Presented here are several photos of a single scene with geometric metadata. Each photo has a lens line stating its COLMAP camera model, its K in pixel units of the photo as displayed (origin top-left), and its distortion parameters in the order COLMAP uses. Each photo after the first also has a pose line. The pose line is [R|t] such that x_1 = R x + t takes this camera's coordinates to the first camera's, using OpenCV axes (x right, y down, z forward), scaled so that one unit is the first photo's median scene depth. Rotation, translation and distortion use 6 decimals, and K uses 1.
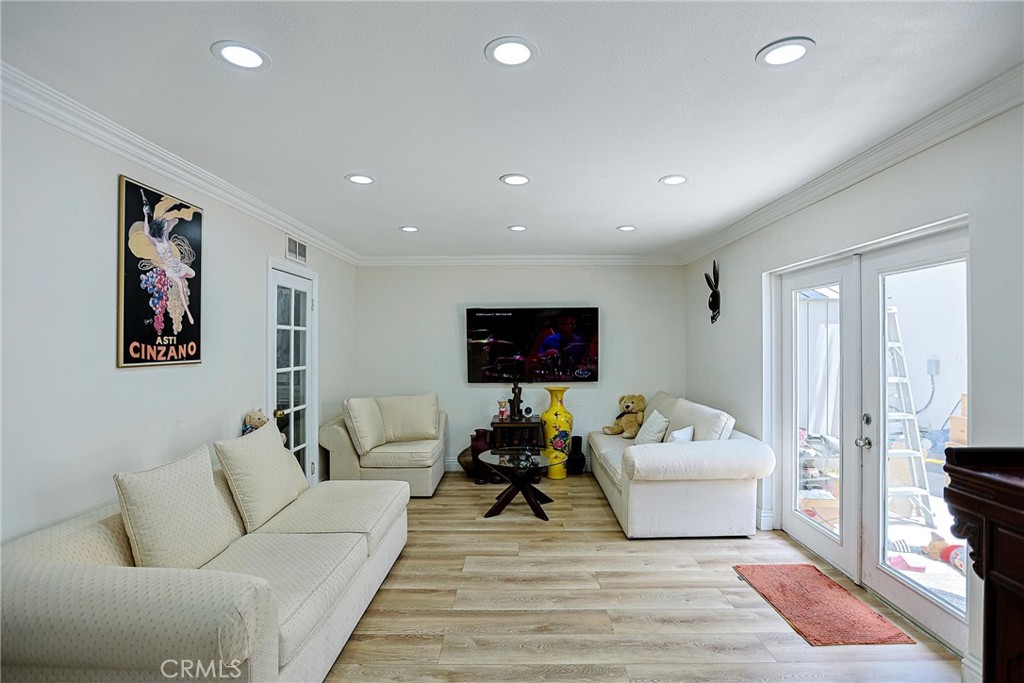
lens RADIAL K [[500.1, 0, 517.2], [0, 500.1, 337.2], [0, 0, 1]] dist [-0.037938, 0.001611]
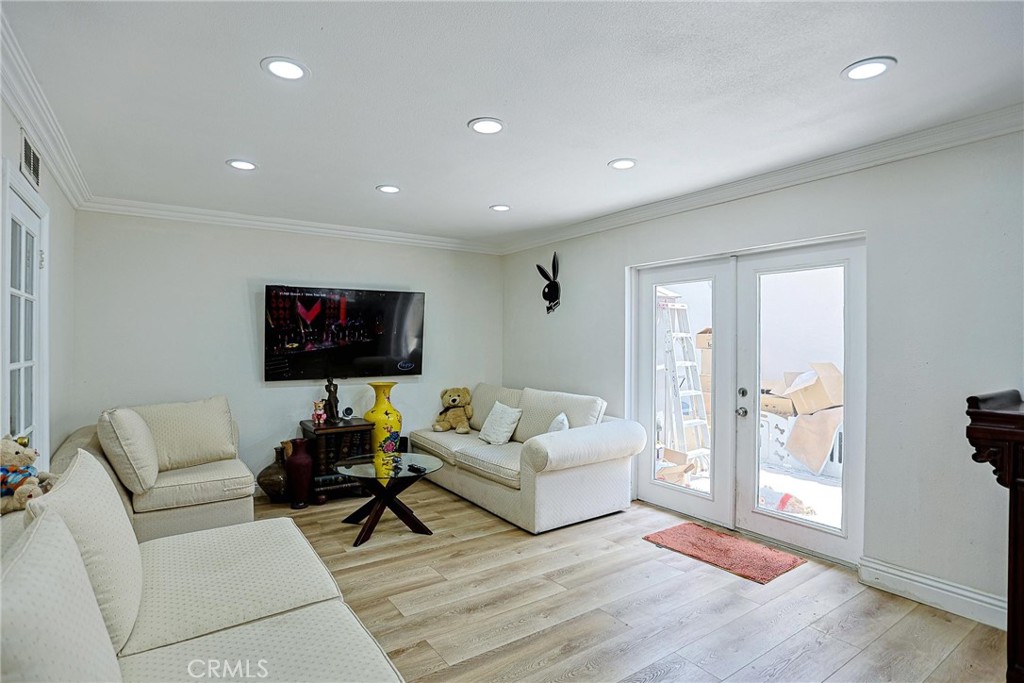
lens RADIAL K [[513.5, 0, 512.0], [0, 513.5, 341.5], [0, 0, 1]] dist [-0.061022, 0.021230]
pose [[0.822371, 0.005111, 0.568929, -0.322936], [-0.012449, 0.999882, 0.009011, 0.025402], [-0.568815, -0.014493, 0.822338, 0.200941]]
